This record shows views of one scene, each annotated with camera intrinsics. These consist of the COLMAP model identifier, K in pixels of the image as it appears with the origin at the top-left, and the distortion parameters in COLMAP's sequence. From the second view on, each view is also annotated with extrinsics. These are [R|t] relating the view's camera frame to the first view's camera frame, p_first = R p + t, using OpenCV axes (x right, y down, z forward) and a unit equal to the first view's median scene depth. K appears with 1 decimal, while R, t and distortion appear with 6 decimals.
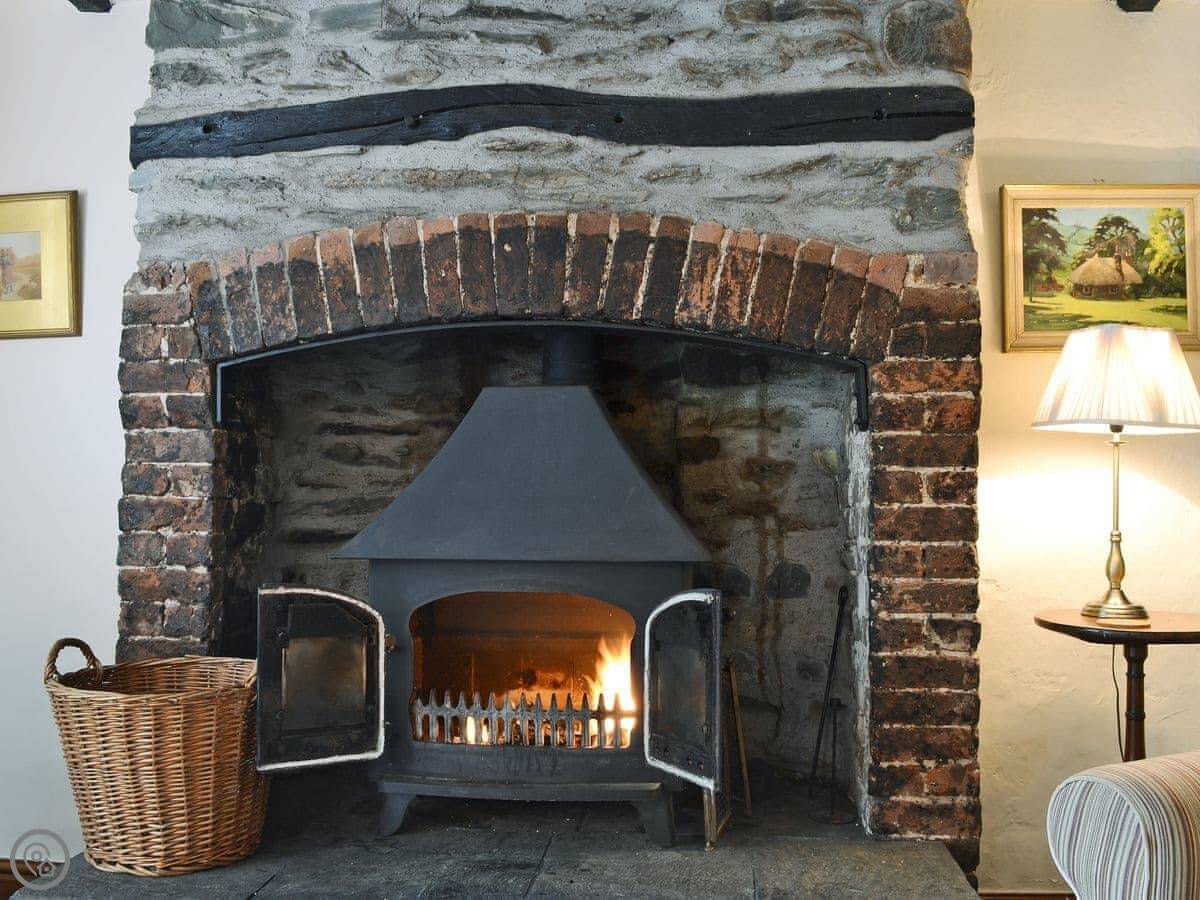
lens RADIAL K [[1072.2, 0, 610.1], [0, 1072.2, 473.9], [0, 0, 1]] dist [-0.032992, 0.000798]
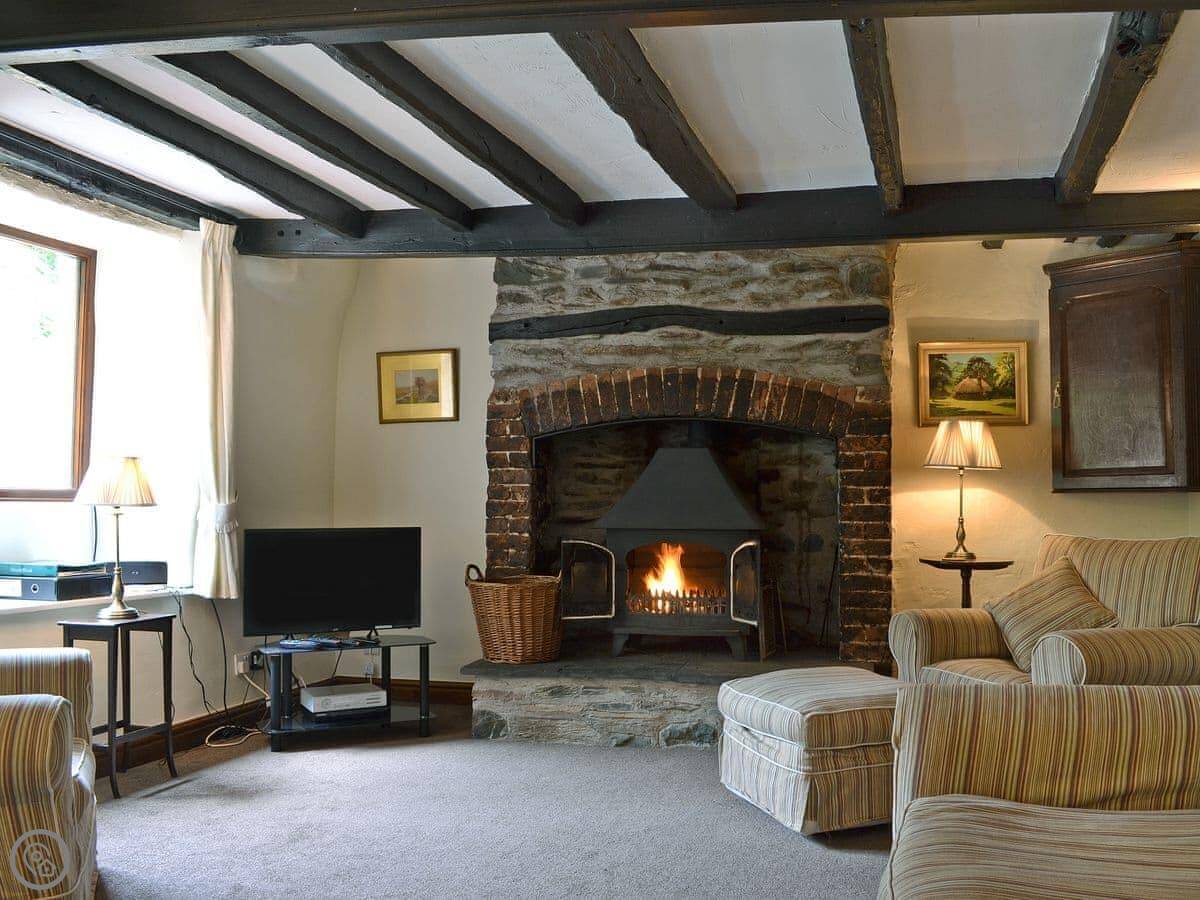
lens RADIAL K [[1072.2, 0, 596.2], [0, 1072.2, 460.2], [0, 0, 1]] dist [-0.032992, 0.000798]
pose [[0.985348, -0.005912, -0.170453, 0.122223], [0.003348, 0.999877, -0.015326, -0.026194], [0.170523, 0.014530, 0.985247, -1.110479]]
